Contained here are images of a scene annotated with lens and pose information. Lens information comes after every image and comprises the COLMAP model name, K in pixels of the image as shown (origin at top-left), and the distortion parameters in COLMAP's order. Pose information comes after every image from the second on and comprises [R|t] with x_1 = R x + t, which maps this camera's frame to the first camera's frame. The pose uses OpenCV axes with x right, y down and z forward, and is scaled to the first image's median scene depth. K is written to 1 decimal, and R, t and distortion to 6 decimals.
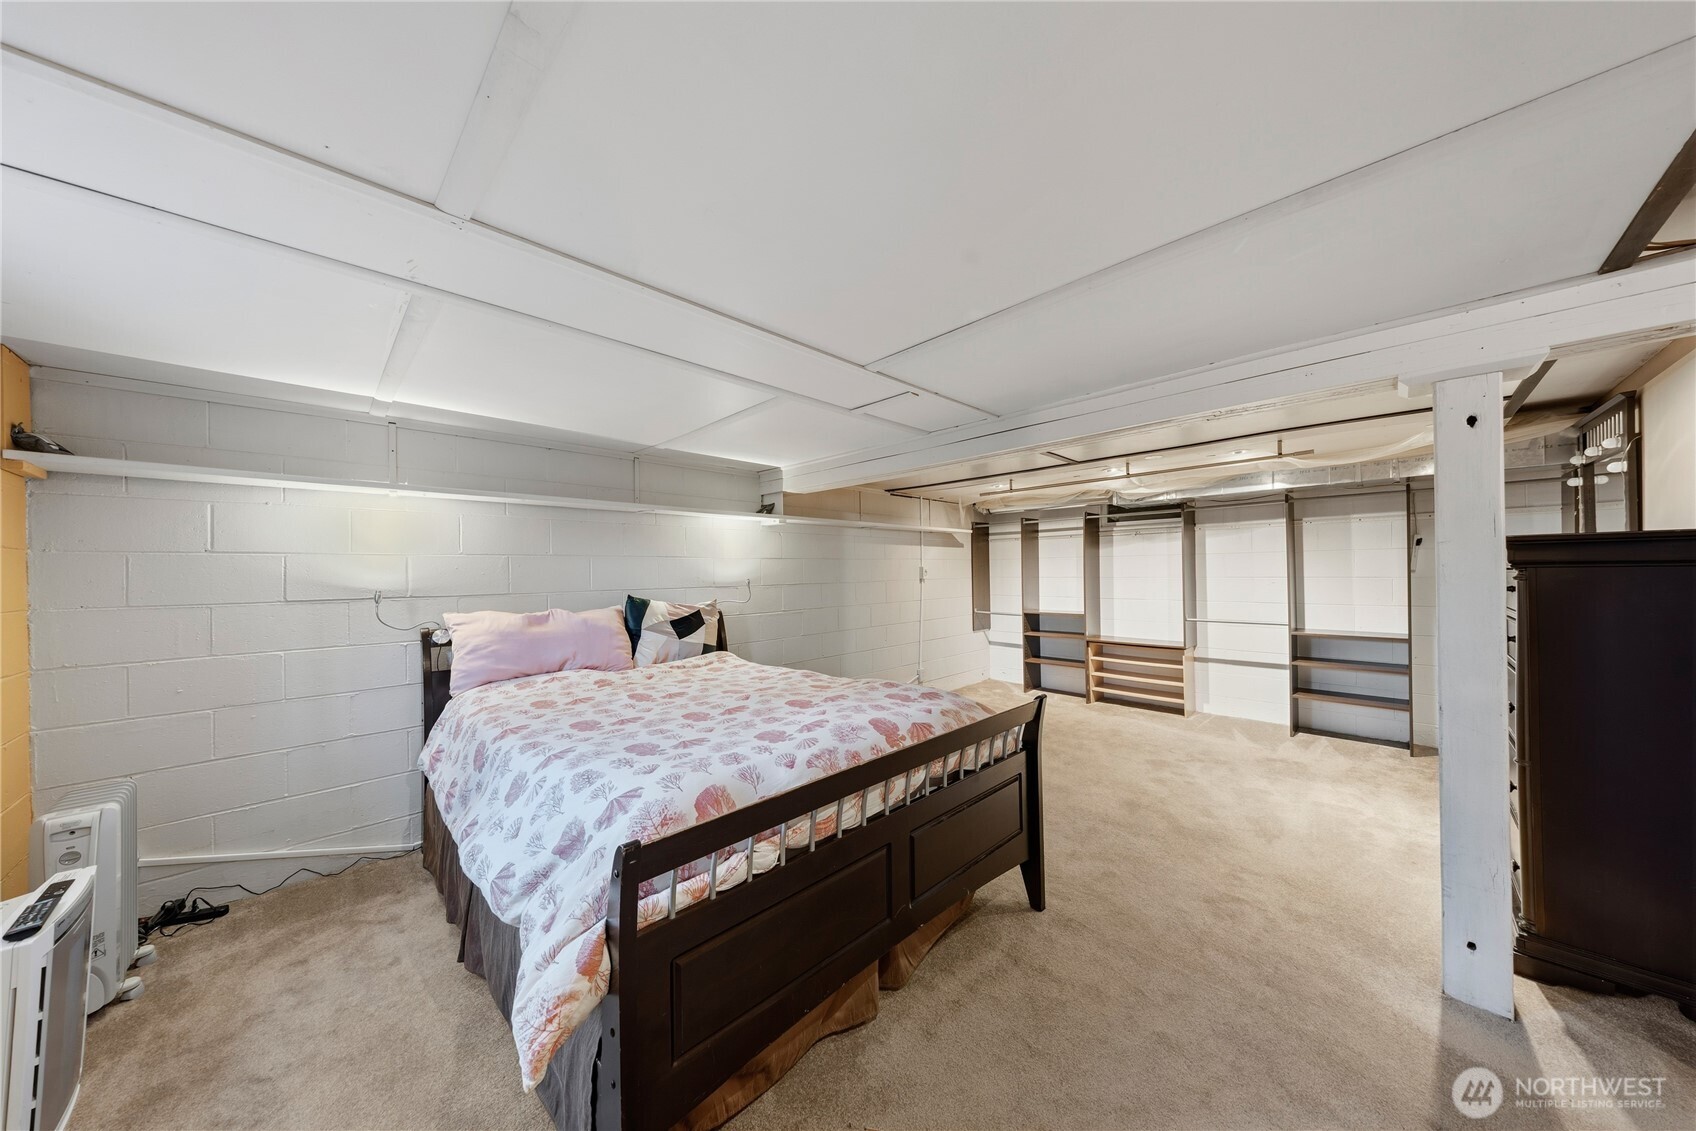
lens RADIAL K [[522.2, 0, 843.0], [0, 522.2, 567.7], [0, 0, 1]] dist [-0.001481, -0.000031]
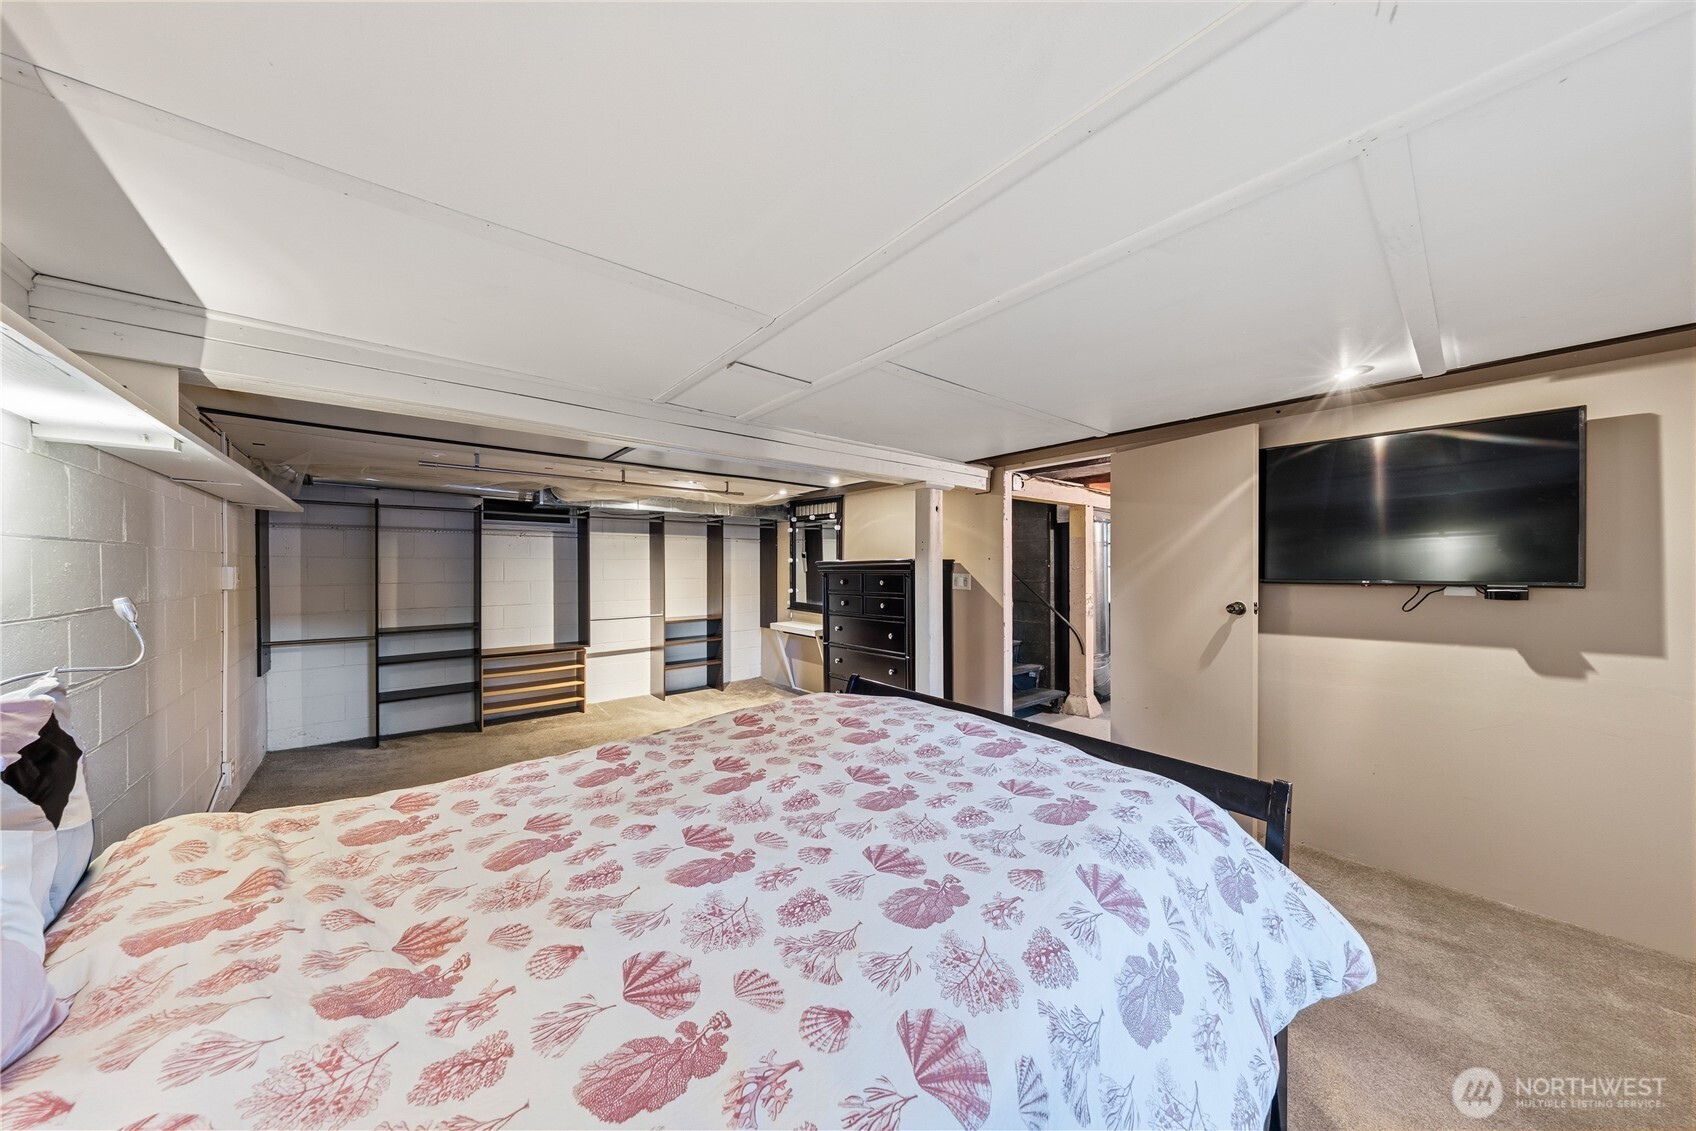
lens RADIAL K [[522.2, 0, 842.8], [0, 522.2, 568.4], [0, 0, 1]] dist [-0.001481, -0.000031]
pose [[0.042036, 0.009350, 0.999072, -0.439714], [-0.004452, 0.999948, -0.009171, 0.000979], [-0.999106, -0.004062, 0.042075, 0.500300]]
